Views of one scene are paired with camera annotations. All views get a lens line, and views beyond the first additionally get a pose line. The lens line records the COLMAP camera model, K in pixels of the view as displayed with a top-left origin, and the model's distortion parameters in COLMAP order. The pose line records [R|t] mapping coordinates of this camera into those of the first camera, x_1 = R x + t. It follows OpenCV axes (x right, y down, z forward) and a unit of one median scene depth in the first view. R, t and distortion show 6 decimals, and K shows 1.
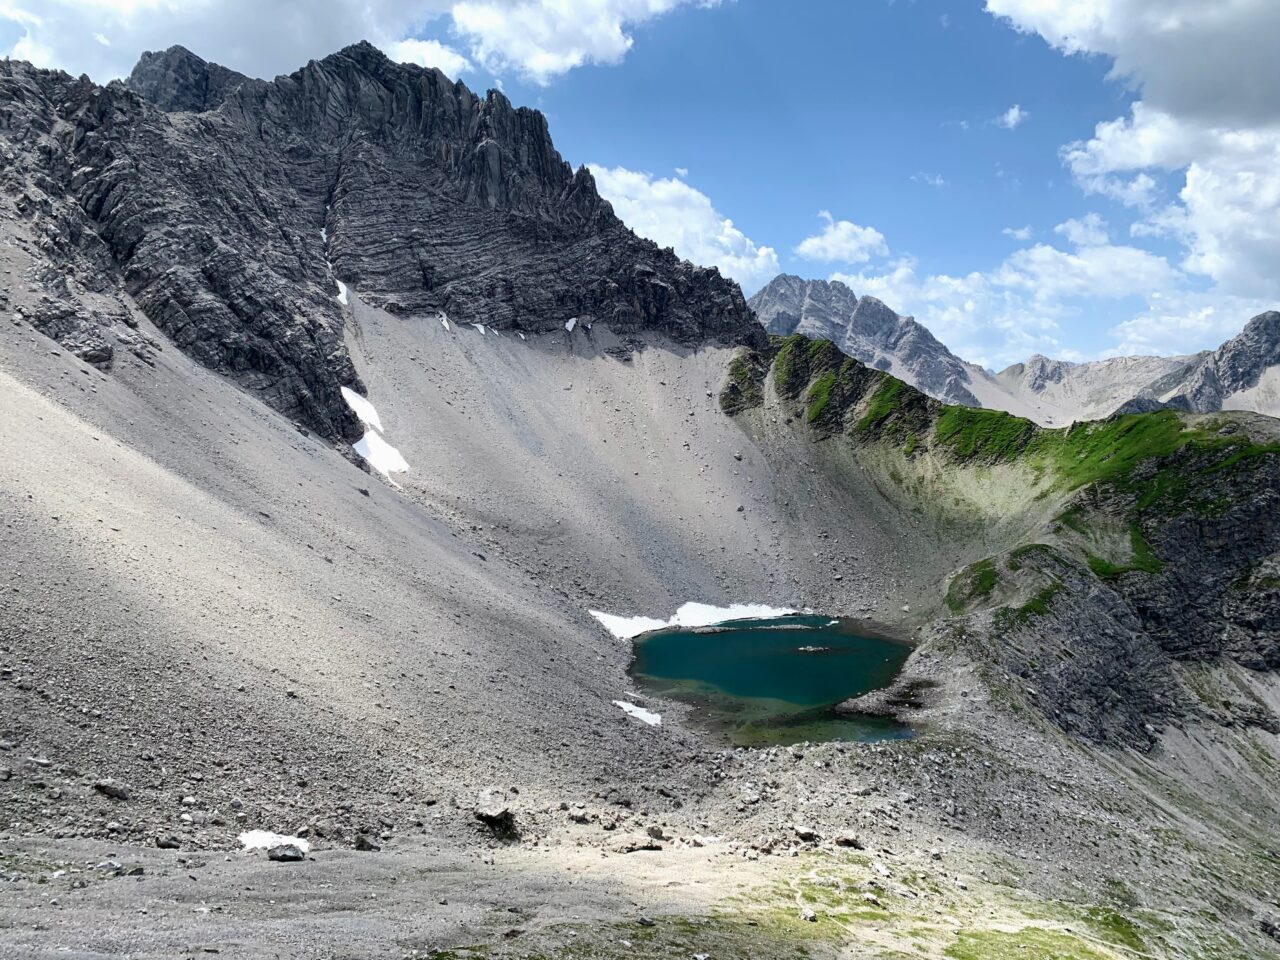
lens RADIAL K [[974.0, 0, 635.1], [0, 974.0, 473.6], [0, 0, 1]] dist [0.080222, -0.137119]
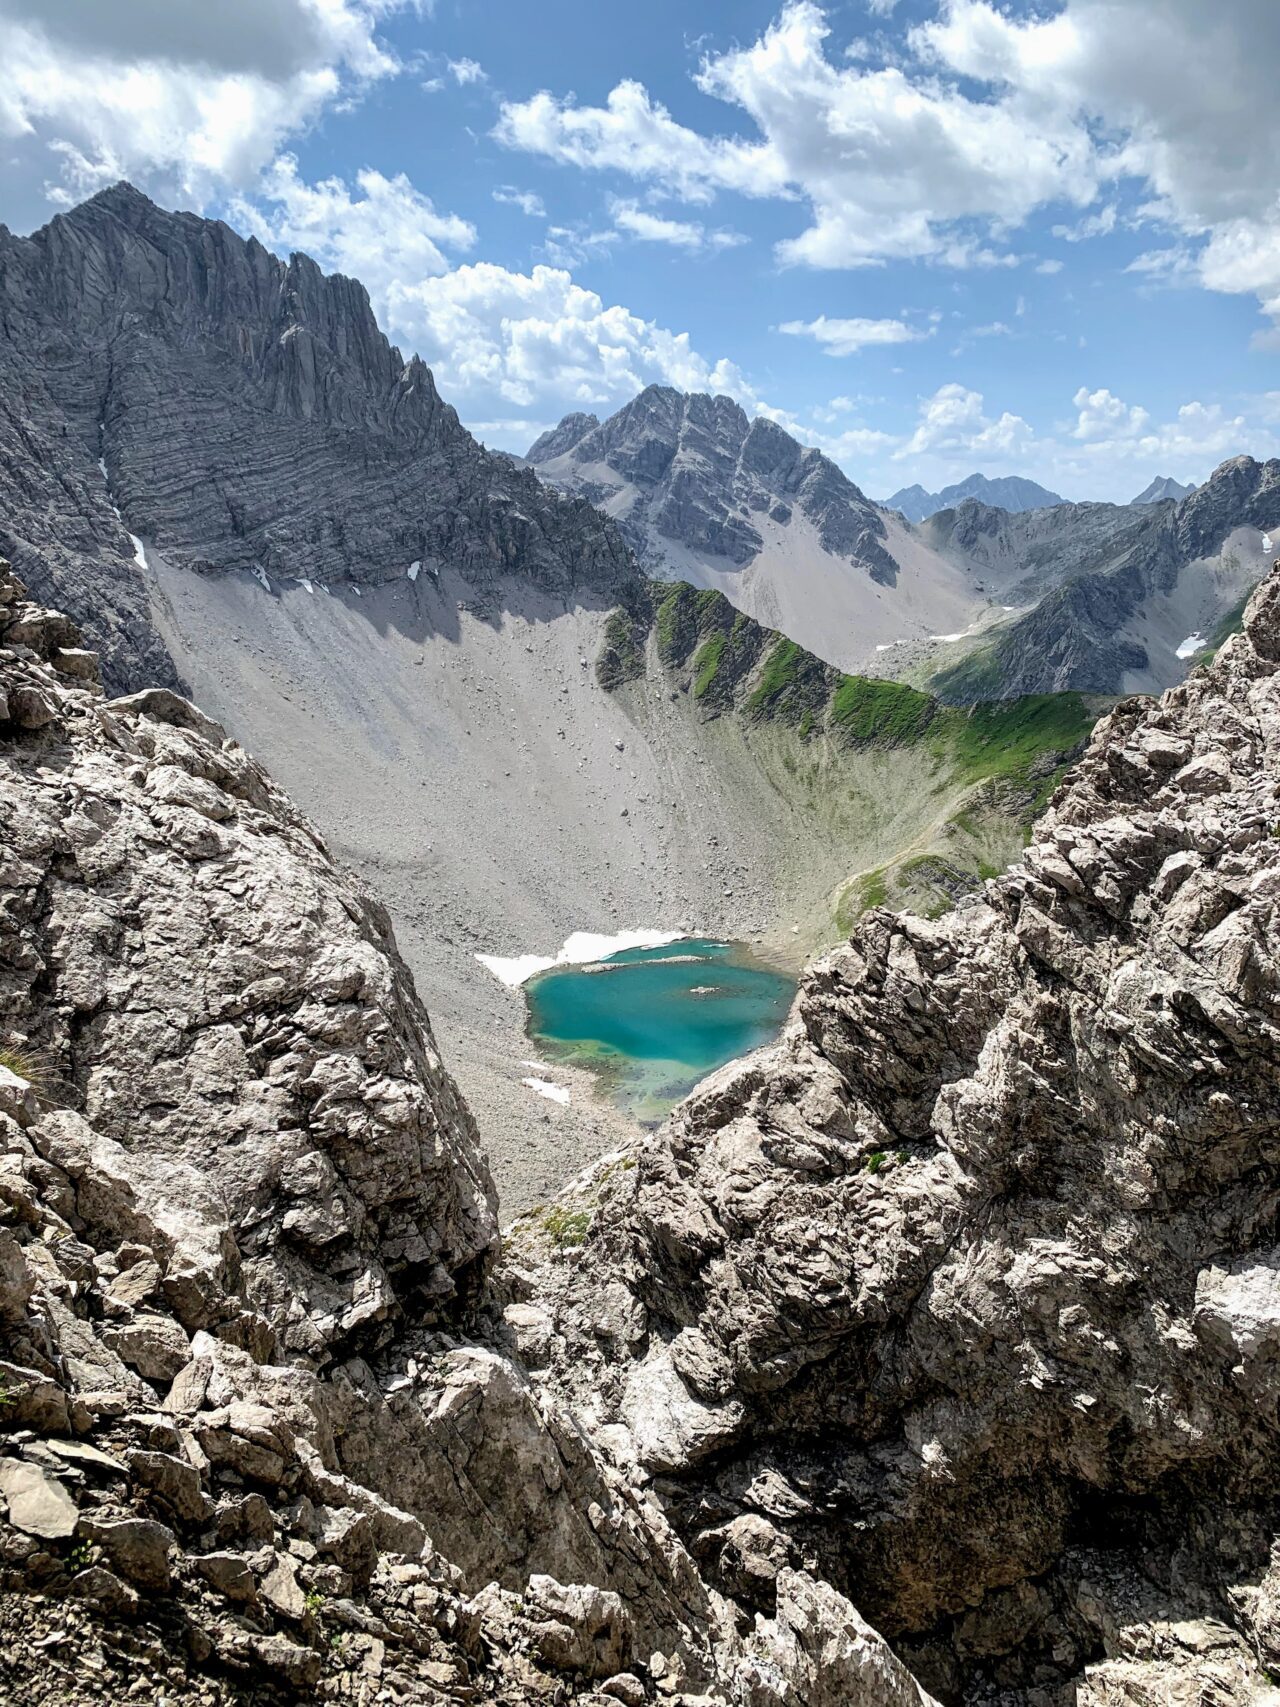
lens RADIAL K [[1299.0, 0, 632.8], [0, 1299.0, 849.0], [0, 0, 1]] dist [0.080222, -0.137119]
pose [[0.990514, -0.030987, 0.133875, -0.039988], [0.006907, 0.984239, 0.176707, -0.121826], [-0.137241, -0.174106, 0.975116, -0.161720]]
